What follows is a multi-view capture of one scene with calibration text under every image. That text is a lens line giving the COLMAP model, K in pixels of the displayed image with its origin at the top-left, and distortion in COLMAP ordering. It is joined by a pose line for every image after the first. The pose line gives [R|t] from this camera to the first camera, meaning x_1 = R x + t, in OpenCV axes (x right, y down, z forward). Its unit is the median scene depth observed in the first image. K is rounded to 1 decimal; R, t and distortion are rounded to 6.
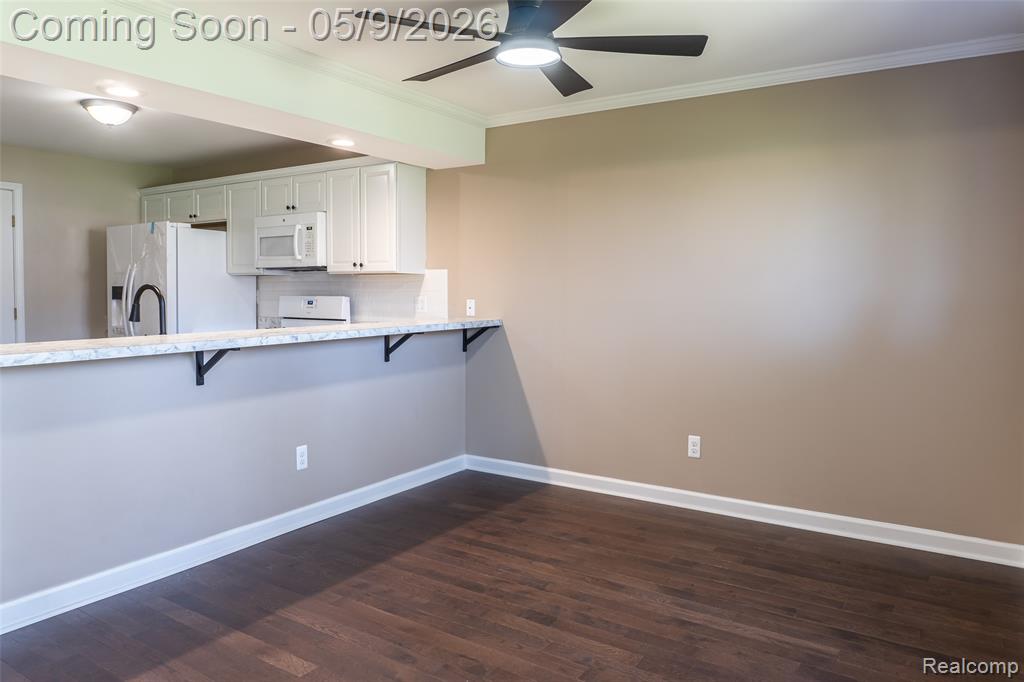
lens RADIAL K [[705.7, 0, 509.5], [0, 705.7, 336.5], [0, 0, 1]] dist [-0.017585, -0.013581]
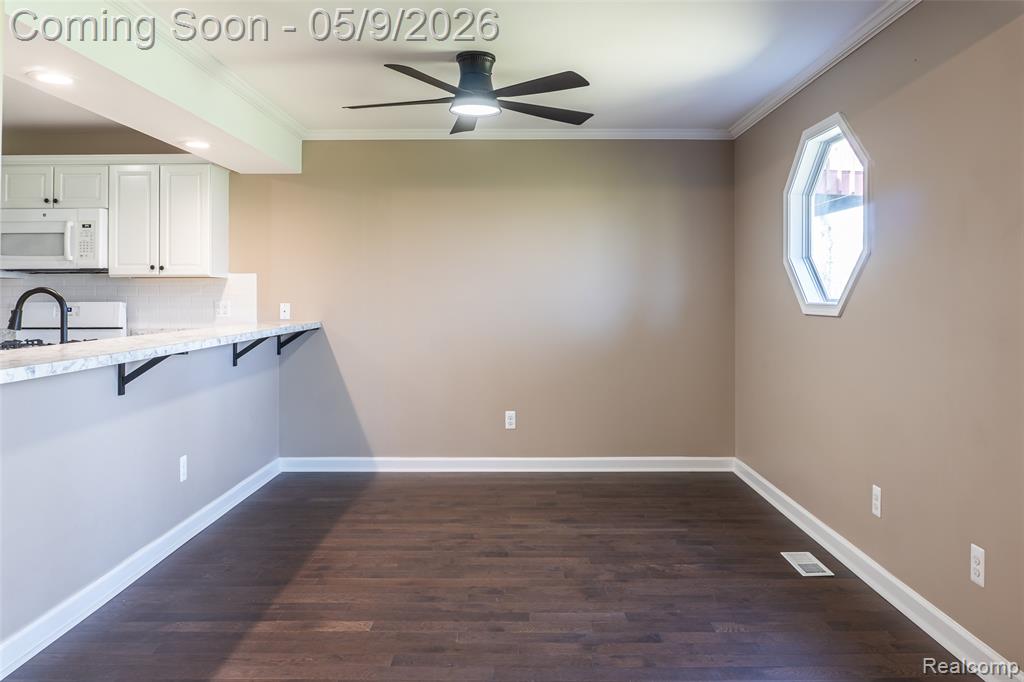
lens RADIAL K [[705.7, 0, 565.1], [0, 705.7, 305.6], [0, 0, 1]] dist [-0.017585, -0.013581]
pose [[0.824483, -0.013767, 0.565719, -0.347347], [0.042608, 0.998376, -0.037801, 0.007572], [-0.564280, 0.055271, 0.823731, -0.076425]]
